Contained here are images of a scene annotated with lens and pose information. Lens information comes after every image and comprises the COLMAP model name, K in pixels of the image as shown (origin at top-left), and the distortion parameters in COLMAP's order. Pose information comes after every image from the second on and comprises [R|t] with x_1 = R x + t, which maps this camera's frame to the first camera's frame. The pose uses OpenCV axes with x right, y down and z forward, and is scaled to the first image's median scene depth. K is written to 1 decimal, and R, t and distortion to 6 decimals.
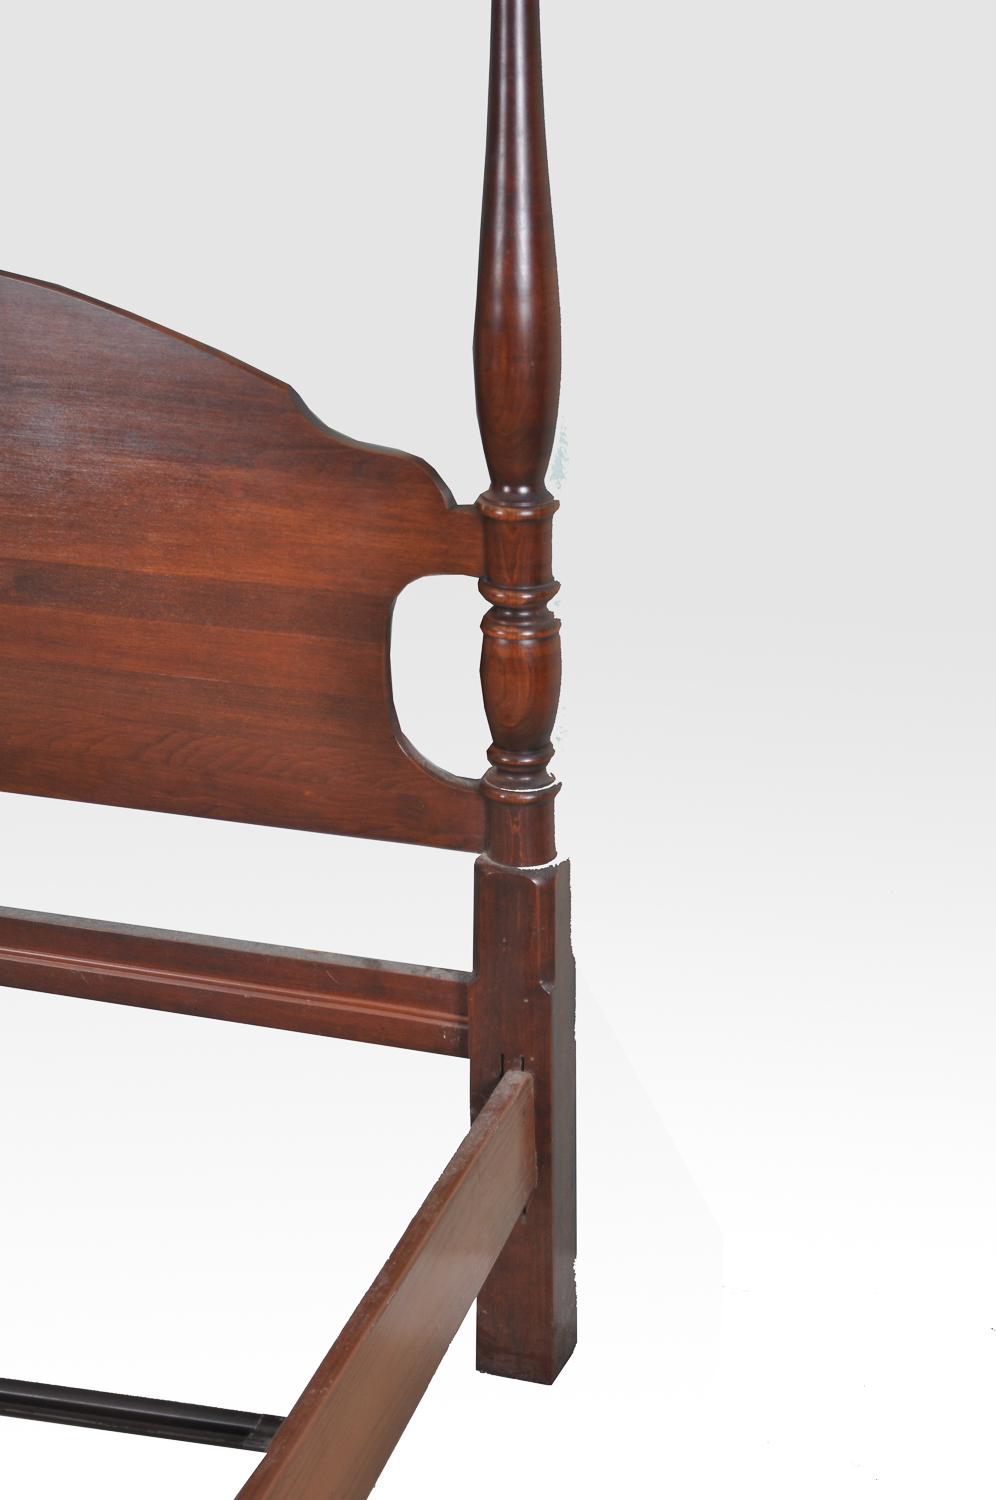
lens RADIAL K [[2548.5, 0, 499.8], [0, 2548.5, 749.8], [0, 0, 1]] dist [0.040773, 0.000000]
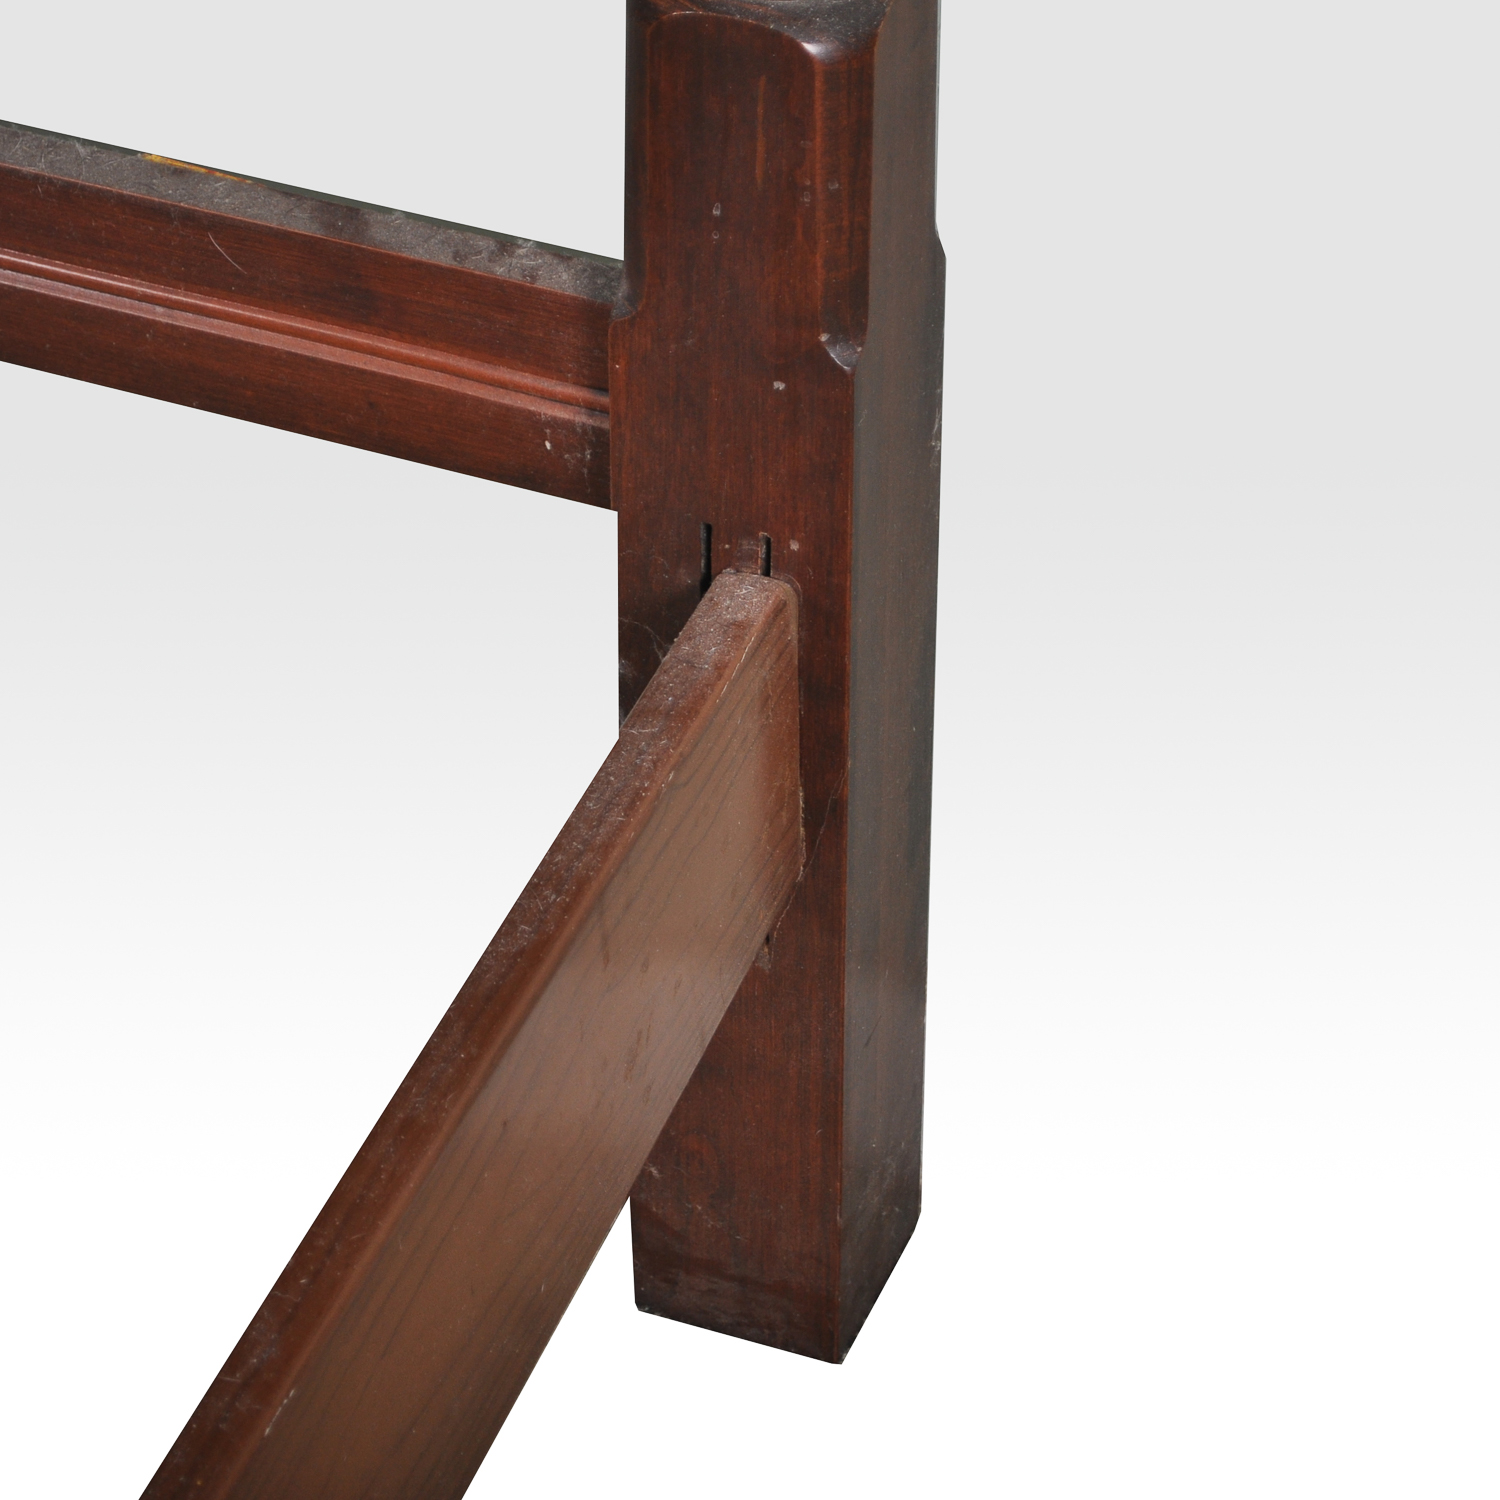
lens RADIAL K [[5379.3, 0, 749.1], [0, 5379.3, 750.6], [0, 0, 1]] dist [-0.096037, 0.000000]
pose [[0.998357, 0.045094, -0.035347, 0.033117], [-0.032565, 0.954169, 0.297491, -0.064232], [0.047142, -0.295852, 0.954070, 0.314572]]
